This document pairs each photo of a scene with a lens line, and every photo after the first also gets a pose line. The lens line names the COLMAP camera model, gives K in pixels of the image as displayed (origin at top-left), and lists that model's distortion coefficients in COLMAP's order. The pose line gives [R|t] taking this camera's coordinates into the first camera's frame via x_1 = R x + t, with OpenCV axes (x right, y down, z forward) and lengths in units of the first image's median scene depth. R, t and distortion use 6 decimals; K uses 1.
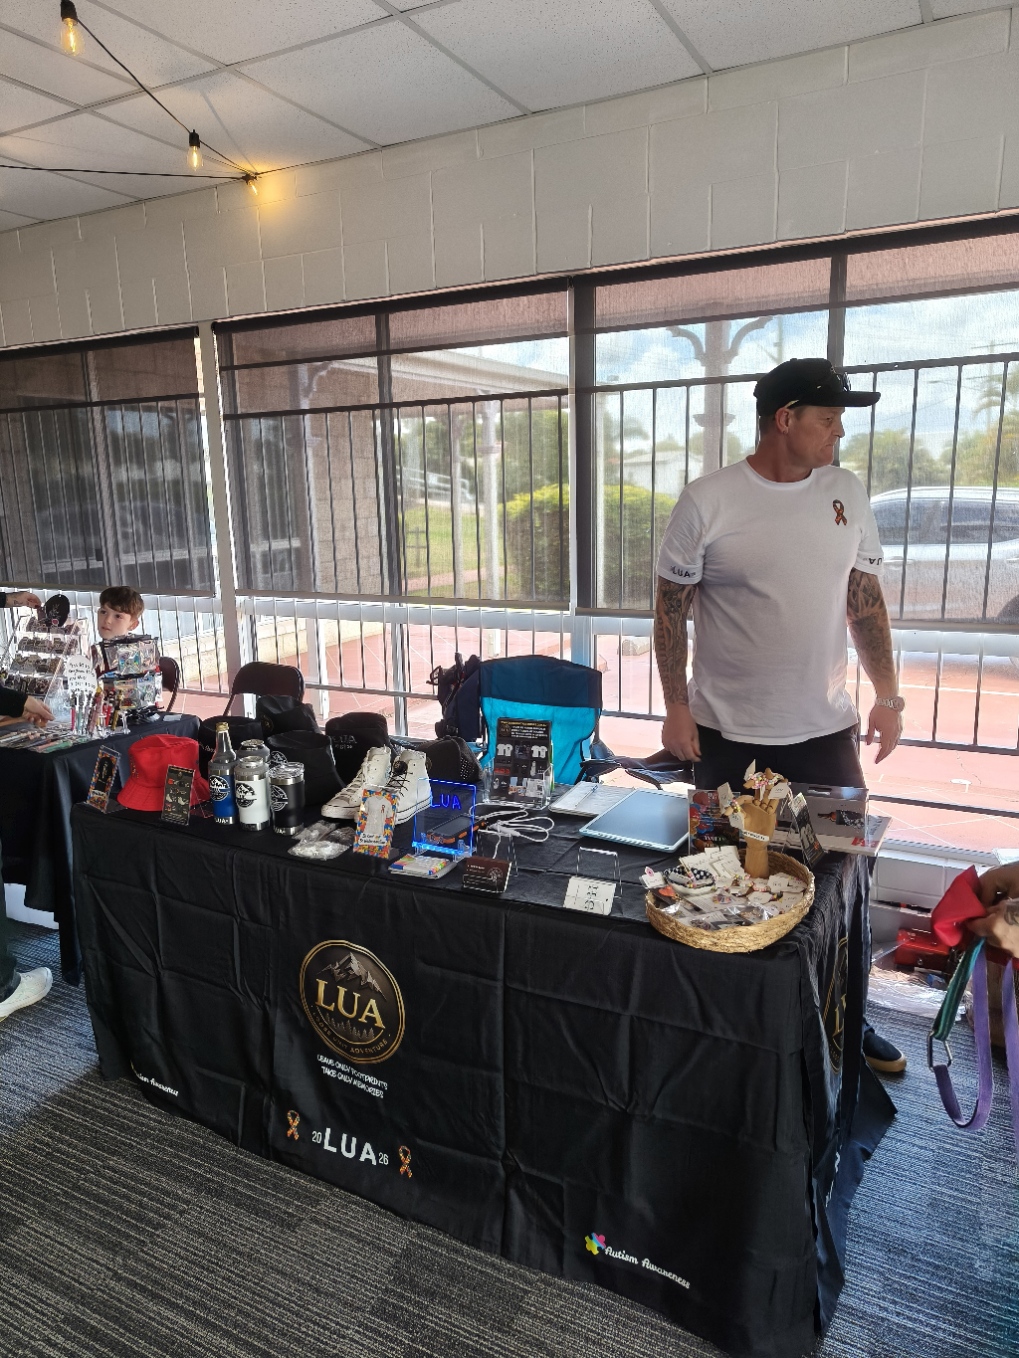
lens RADIAL K [[949.1, 0, 515.1], [0, 949.1, 676.9], [0, 0, 1]] dist [0.014275, 0.003613]
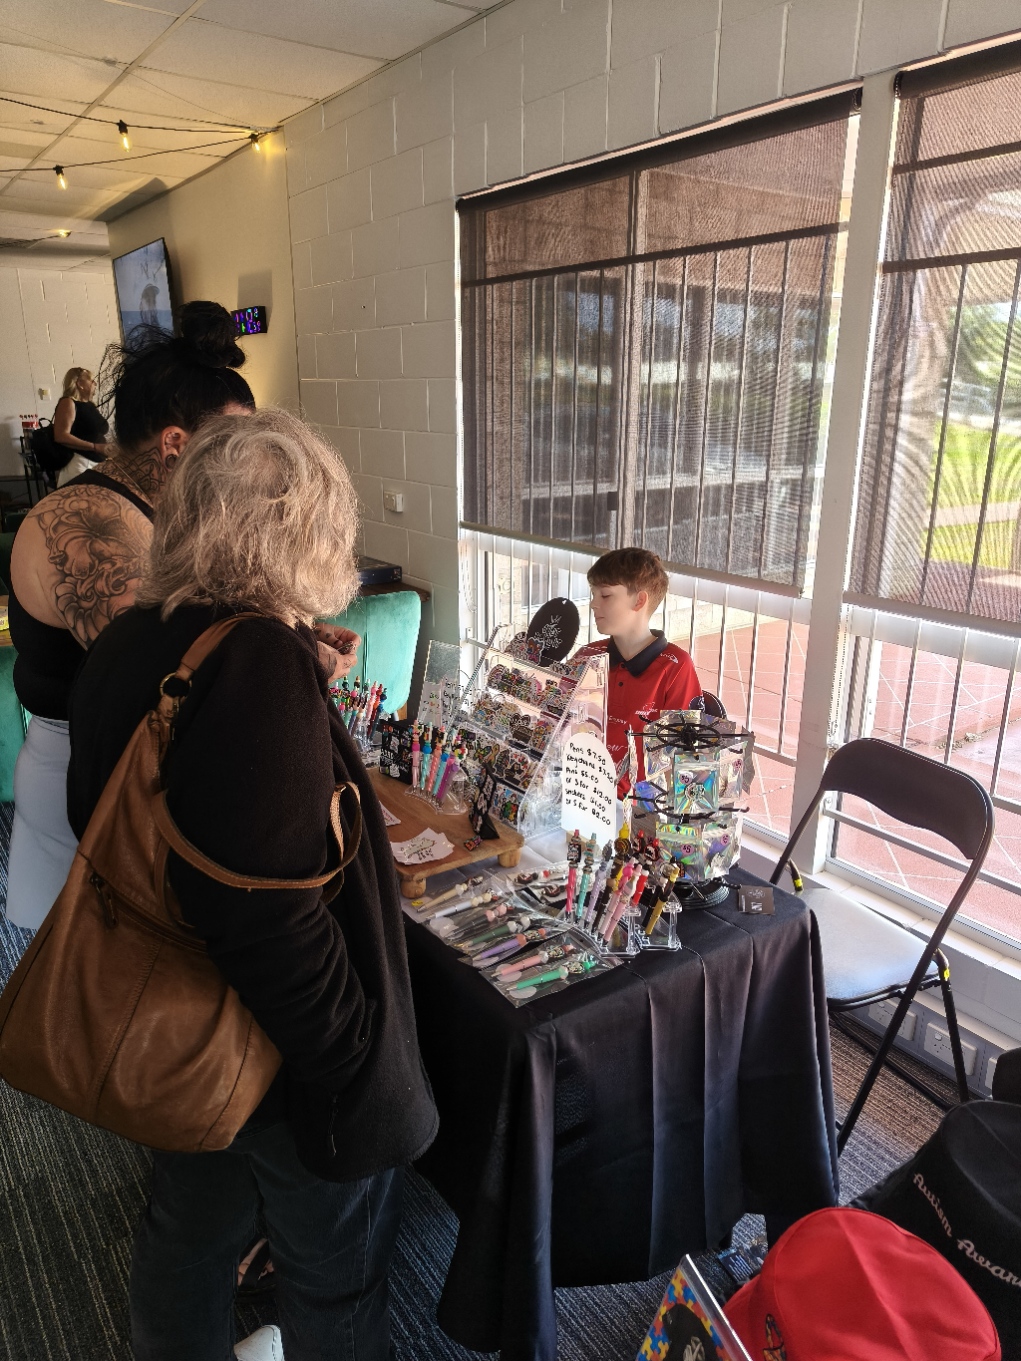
lens RADIAL K [[951.1, 0, 509.1], [0, 951.1, 684.3], [0, 0, 1]] dist [0.014275, 0.003613]
pose [[0.893737, 0.165071, -0.417115, -0.234834], [-0.123646, 0.984465, 0.124664, -0.087260], [0.431214, -0.059842, 0.900263, 0.425855]]
